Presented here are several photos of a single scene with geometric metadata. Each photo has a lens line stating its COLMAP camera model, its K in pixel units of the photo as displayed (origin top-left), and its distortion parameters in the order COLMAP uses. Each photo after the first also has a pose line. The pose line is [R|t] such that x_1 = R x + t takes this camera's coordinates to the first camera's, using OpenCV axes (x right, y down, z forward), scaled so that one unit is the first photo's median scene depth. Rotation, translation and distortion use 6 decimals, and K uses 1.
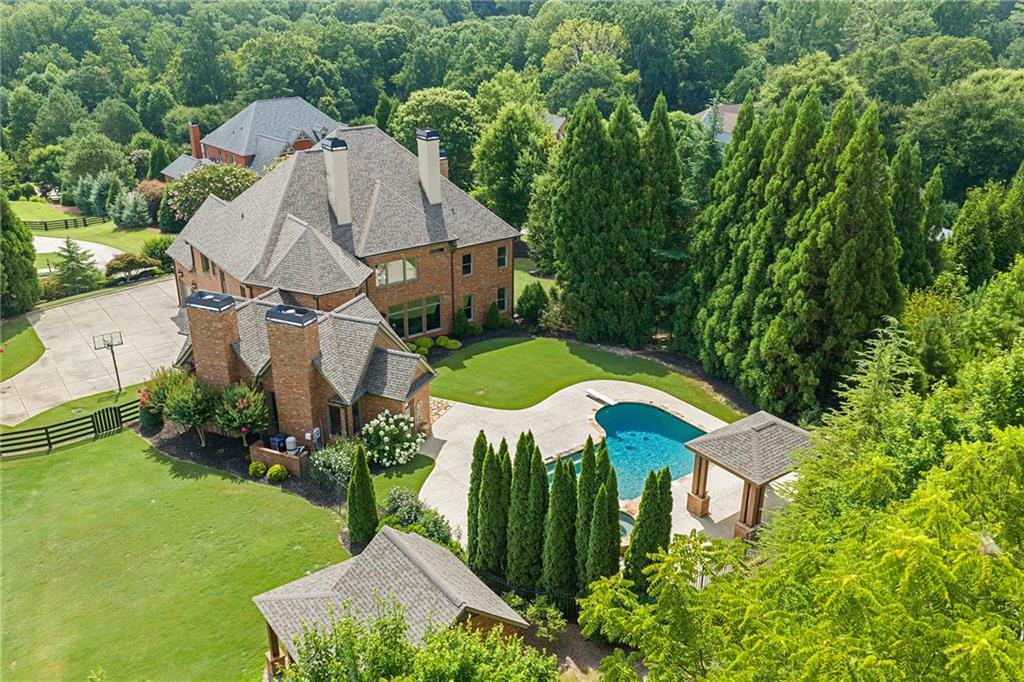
lens RADIAL K [[854.0, 0, 511.3], [0, 854.0, 341.6], [0, 0, 1]] dist [-0.008755, -0.002419]
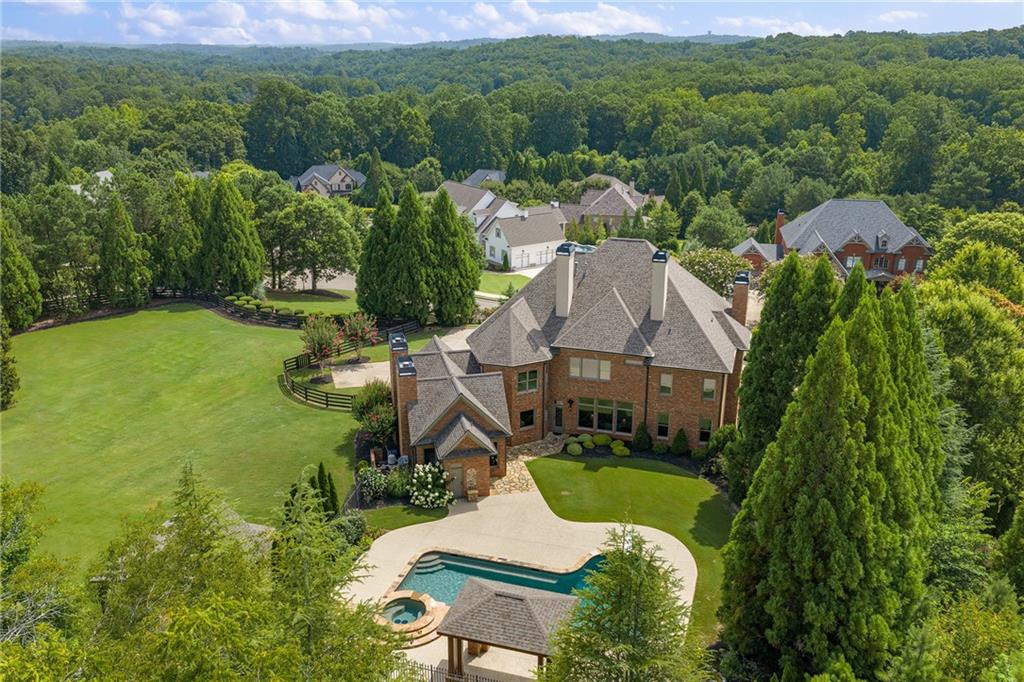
lens RADIAL K [[854.0, 0, 511.9], [0, 854.0, 341.0], [0, 0, 1]] dist [-0.008755, -0.002419]
pose [[0.600181, 0.260266, -0.756337, 0.622899], [-0.316660, 0.945638, 0.074126, -0.163120], [0.734513, 0.195012, 0.649970, 0.194962]]
